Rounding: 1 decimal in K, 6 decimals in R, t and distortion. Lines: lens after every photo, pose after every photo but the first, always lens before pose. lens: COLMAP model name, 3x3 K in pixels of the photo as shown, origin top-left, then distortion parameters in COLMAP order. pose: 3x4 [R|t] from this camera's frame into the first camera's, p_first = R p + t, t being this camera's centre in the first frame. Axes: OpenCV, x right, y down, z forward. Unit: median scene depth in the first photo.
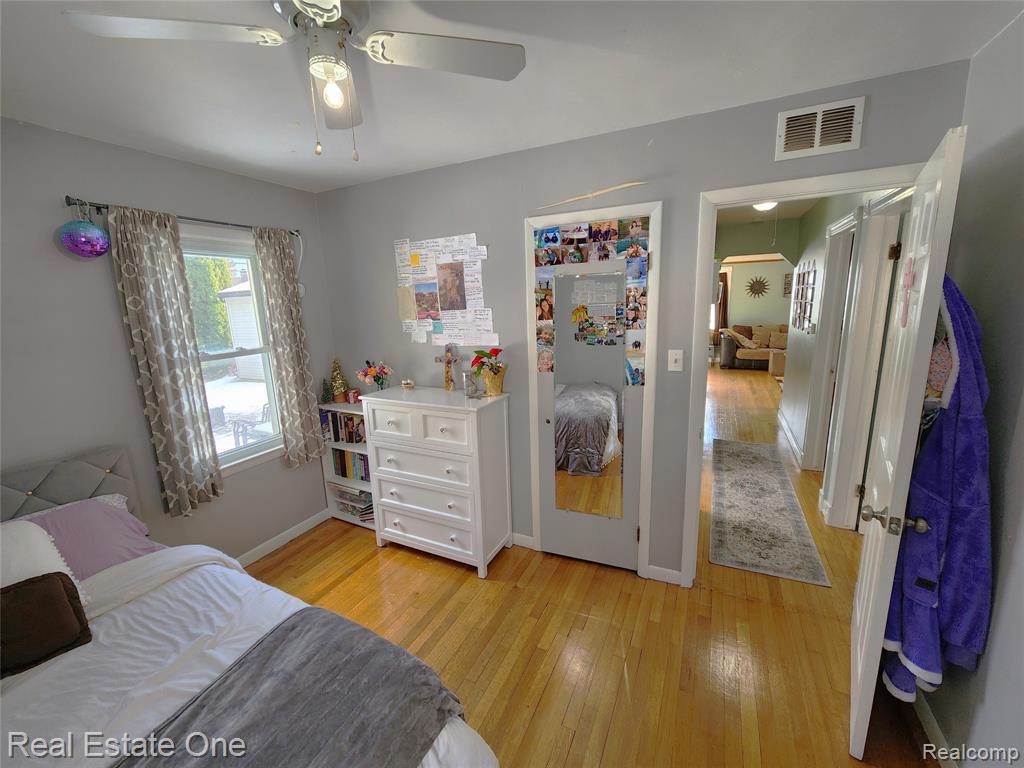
lens RADIAL K [[418.2, 0, 508.7], [0, 418.2, 384.3], [0, 0, 1]] dist [-0.001903, -0.000284]
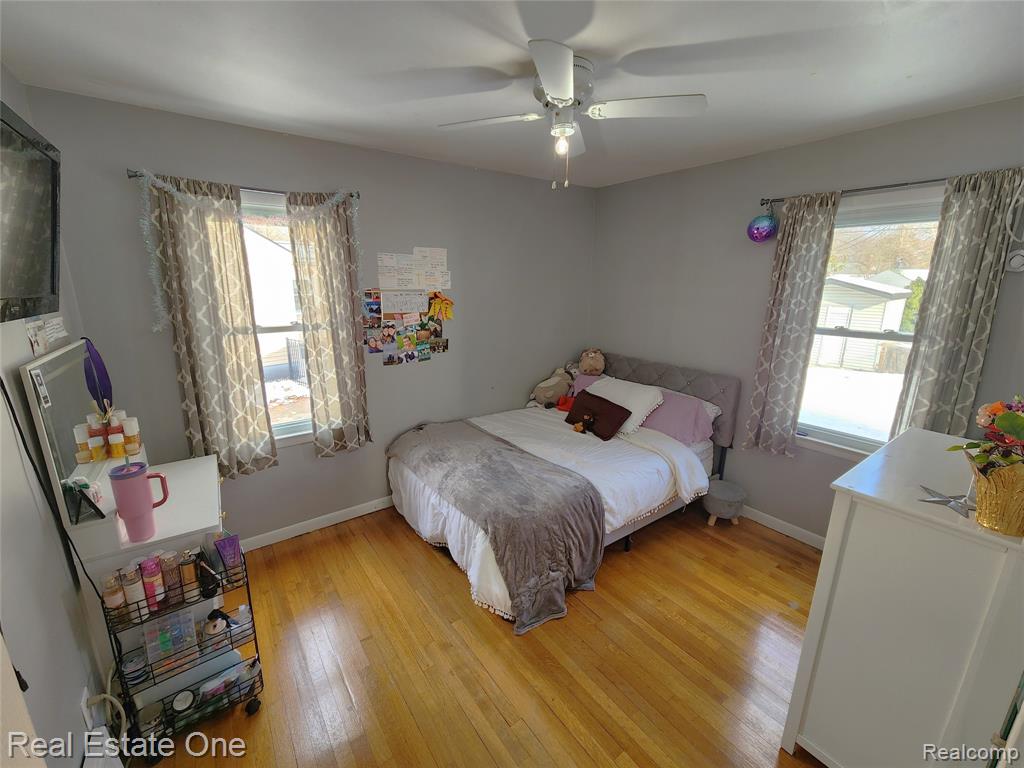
lens RADIAL K [[418.2, 0, 508.7], [0, 418.2, 384.3], [0, 0, 1]] dist [-0.001903, -0.000284]
pose [[-0.471077, 0.240249, -0.848744, 0.633559], [-0.165276, 0.921114, 0.352467, -0.207832], [0.866470, 0.306316, -0.394208, 0.909412]]
